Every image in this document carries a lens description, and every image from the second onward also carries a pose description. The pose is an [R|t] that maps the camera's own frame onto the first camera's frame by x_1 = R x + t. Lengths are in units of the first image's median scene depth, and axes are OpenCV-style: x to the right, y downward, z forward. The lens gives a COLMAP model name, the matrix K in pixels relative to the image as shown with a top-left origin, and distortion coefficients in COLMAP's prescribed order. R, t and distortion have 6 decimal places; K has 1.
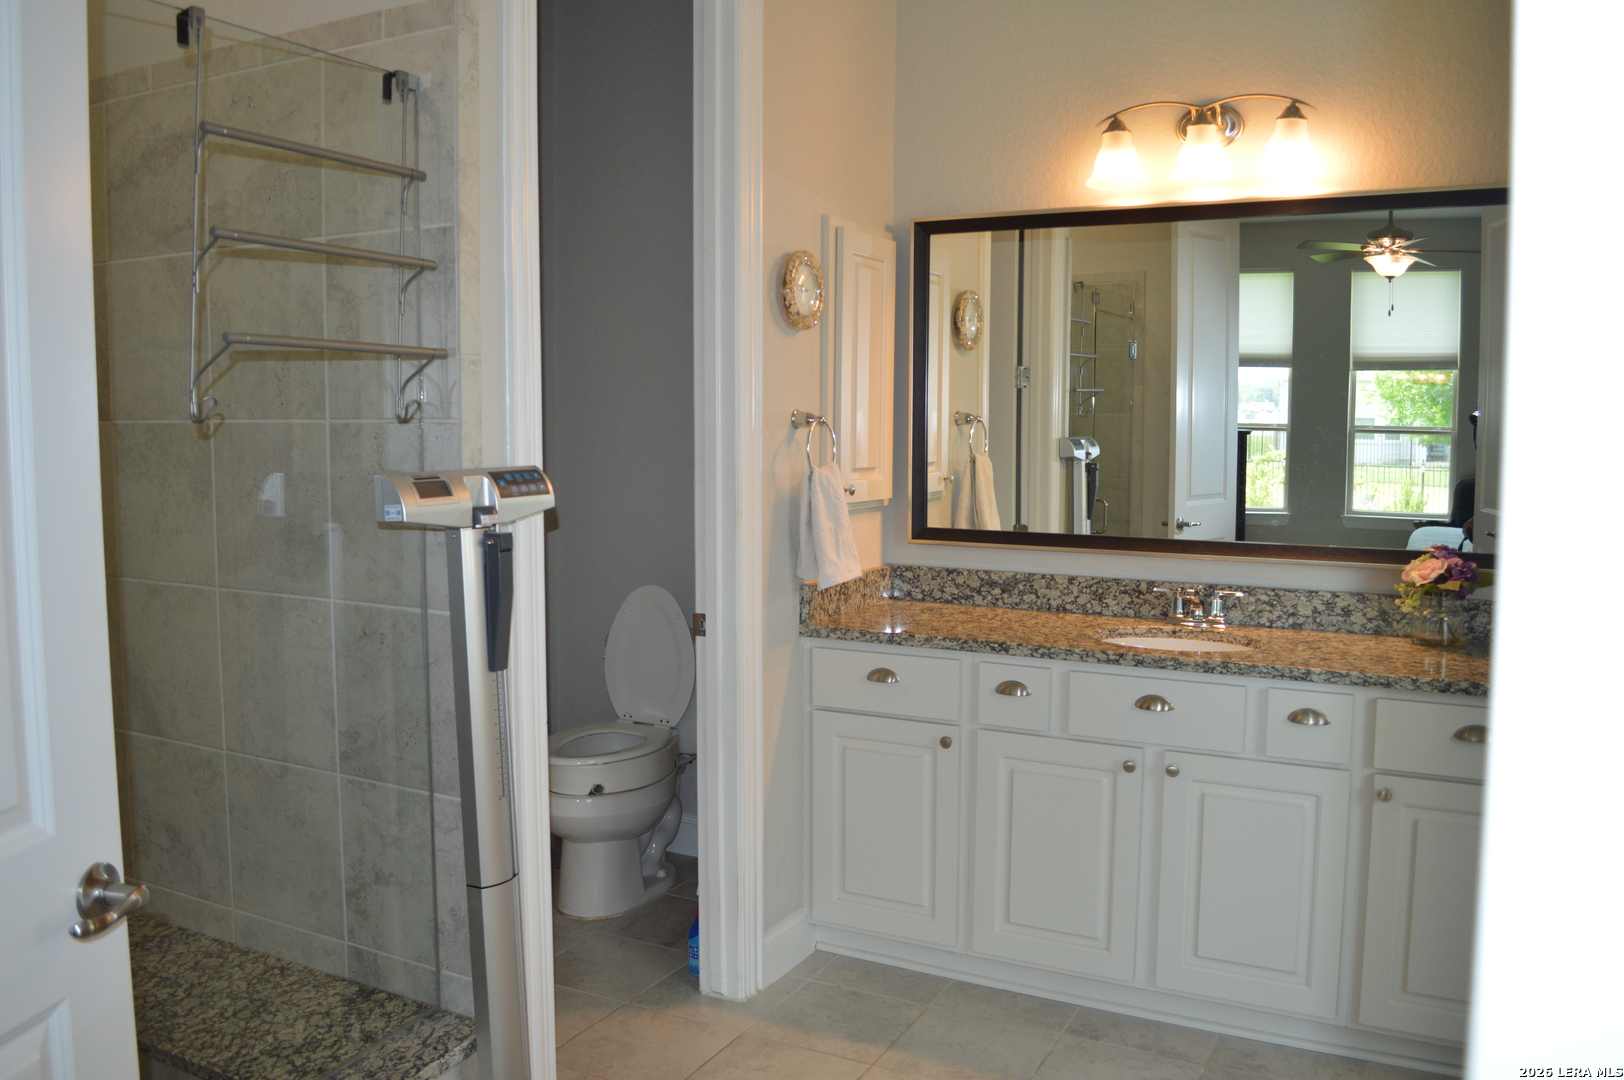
lens RADIAL K [[1276.1, 0, 812.0], [0, 1276.1, 540.0], [0, 0, 1]] dist [-0.107975, 0.000567]
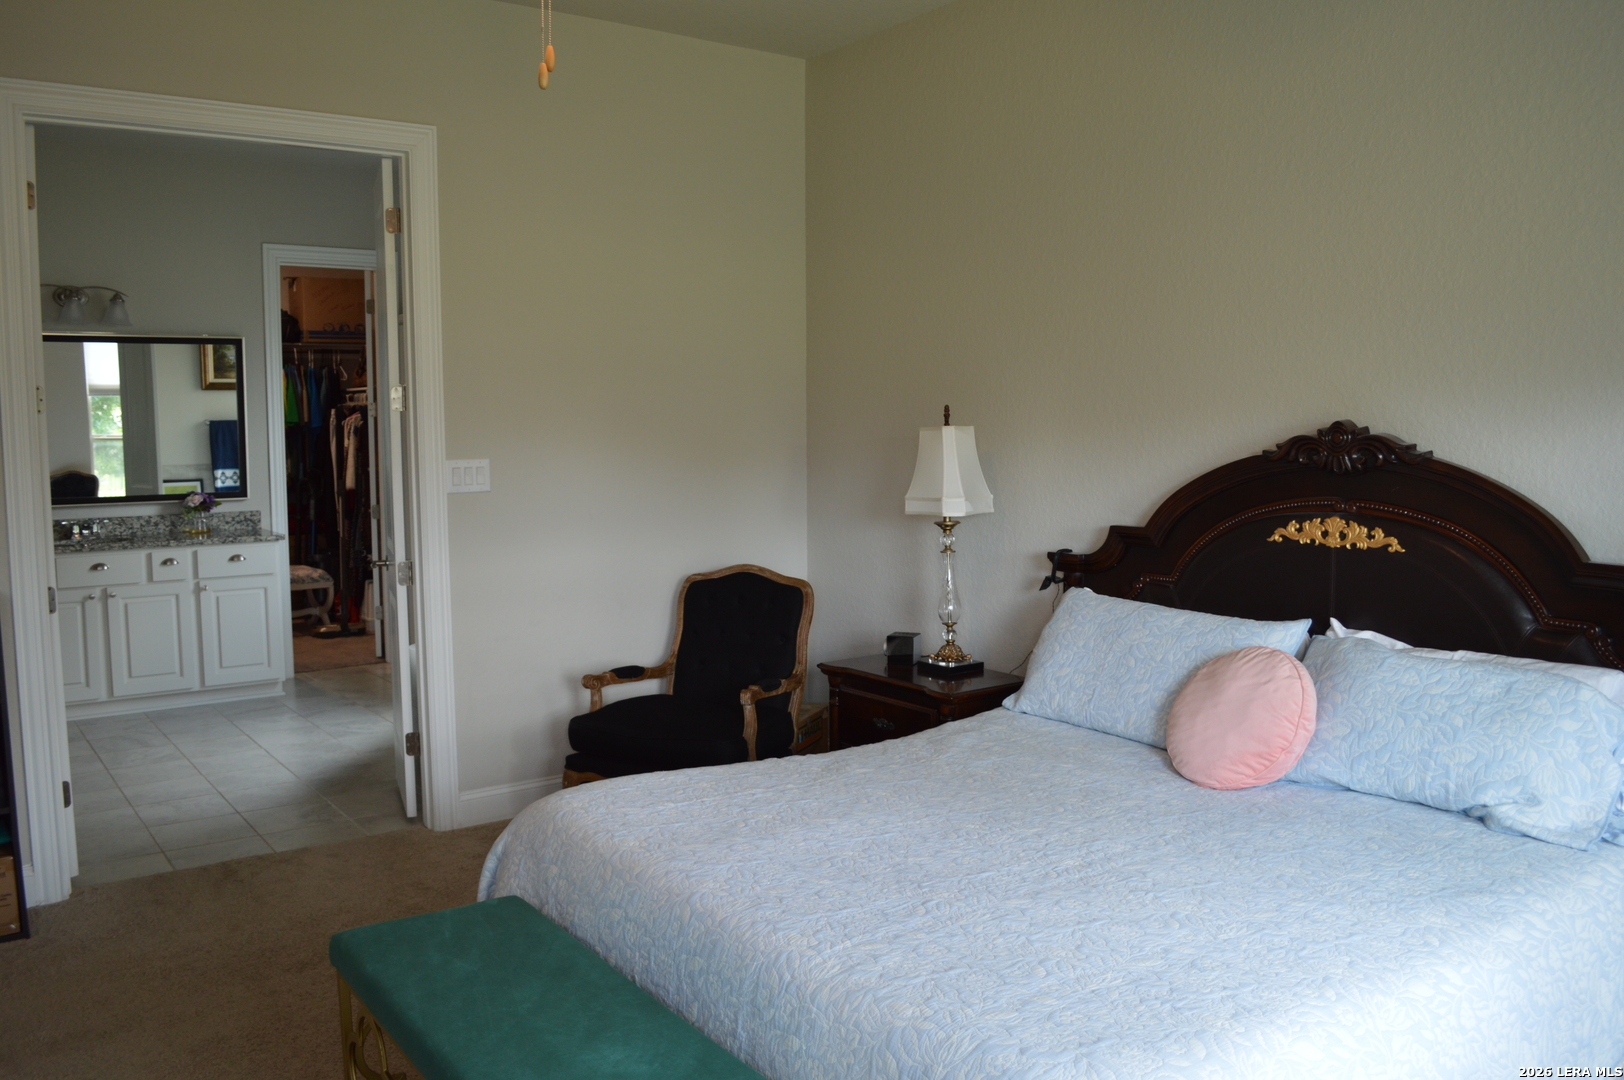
lens RADIAL K [[1337.6, 0, 812.5], [0, 1337.6, 523.5], [0, 0, 1]] dist [-0.057600, 0.001784]
pose [[0.437637, -0.078686, 0.895702, -1.154930], [0.092976, 0.994784, 0.041963, 0.065884], [-0.894332, 0.064914, 0.442670, -1.075517]]
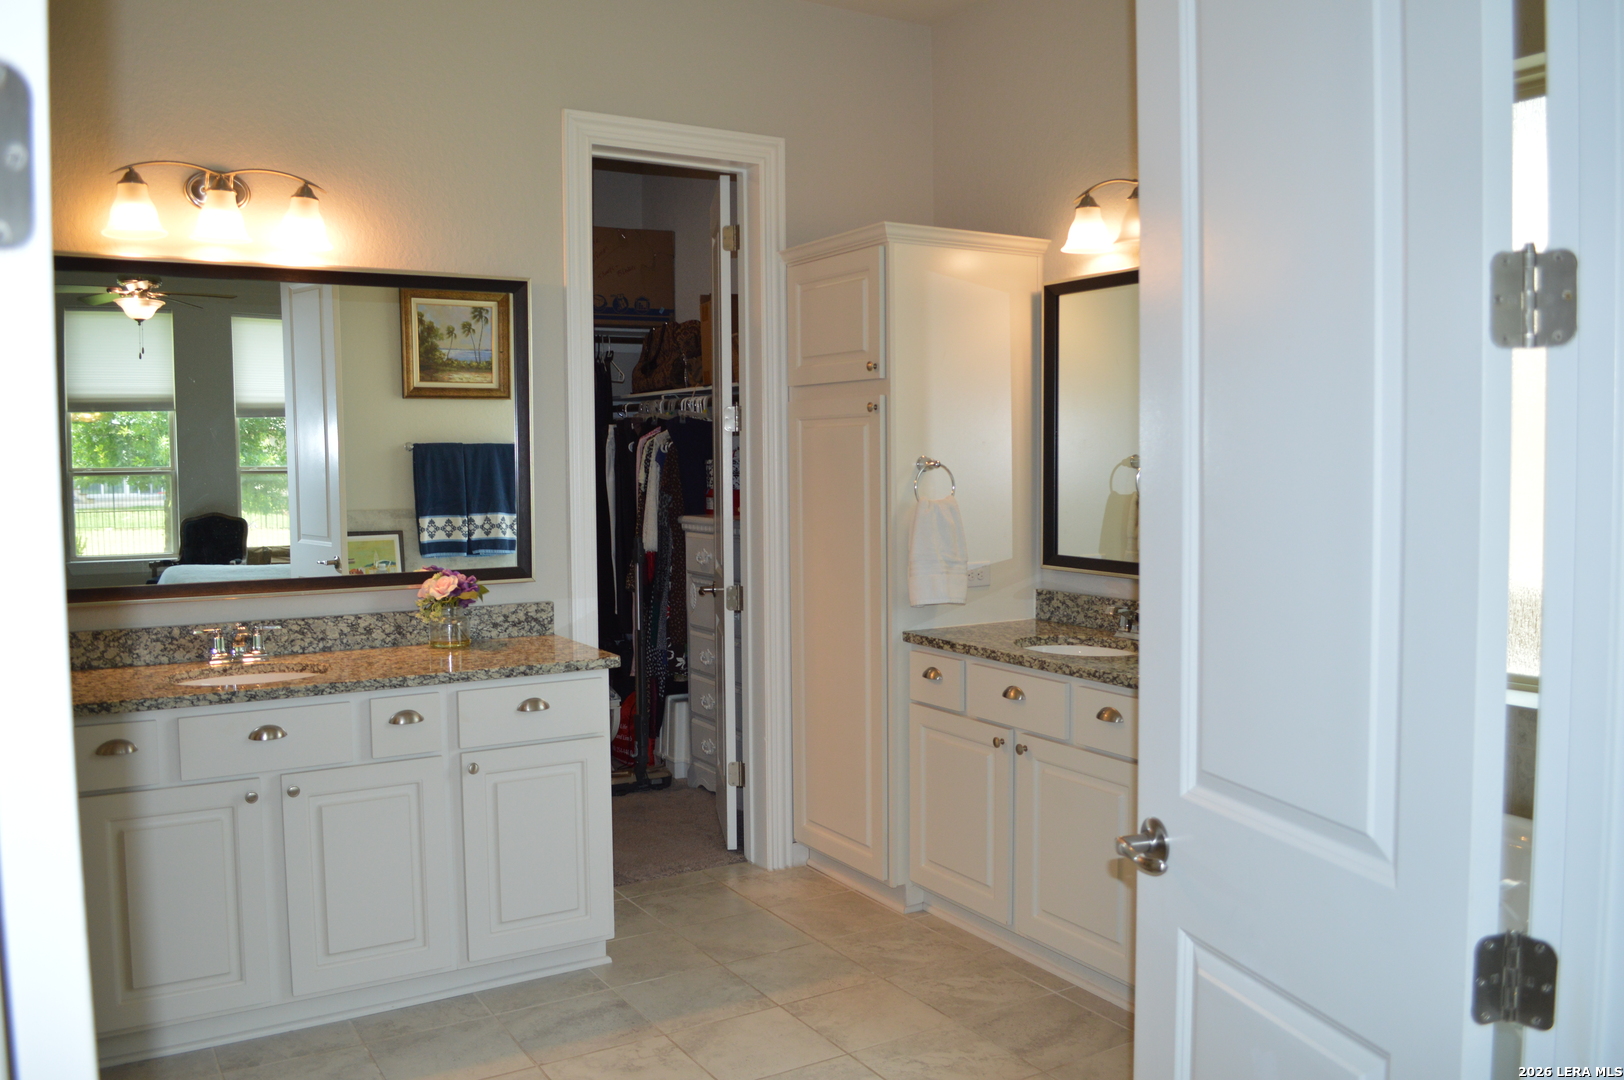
lens RADIAL K [[1298.5, 0, 812.0], [0, 1298.5, 540.0], [0, 0, 1]] dist [-0.078819, 0.004302]
pose [[0.505023, -0.061905, 0.860883, -0.381588], [0.087826, 0.995933, 0.020095, -0.013667], [-0.858626, 0.065459, 0.508406, 0.037394]]
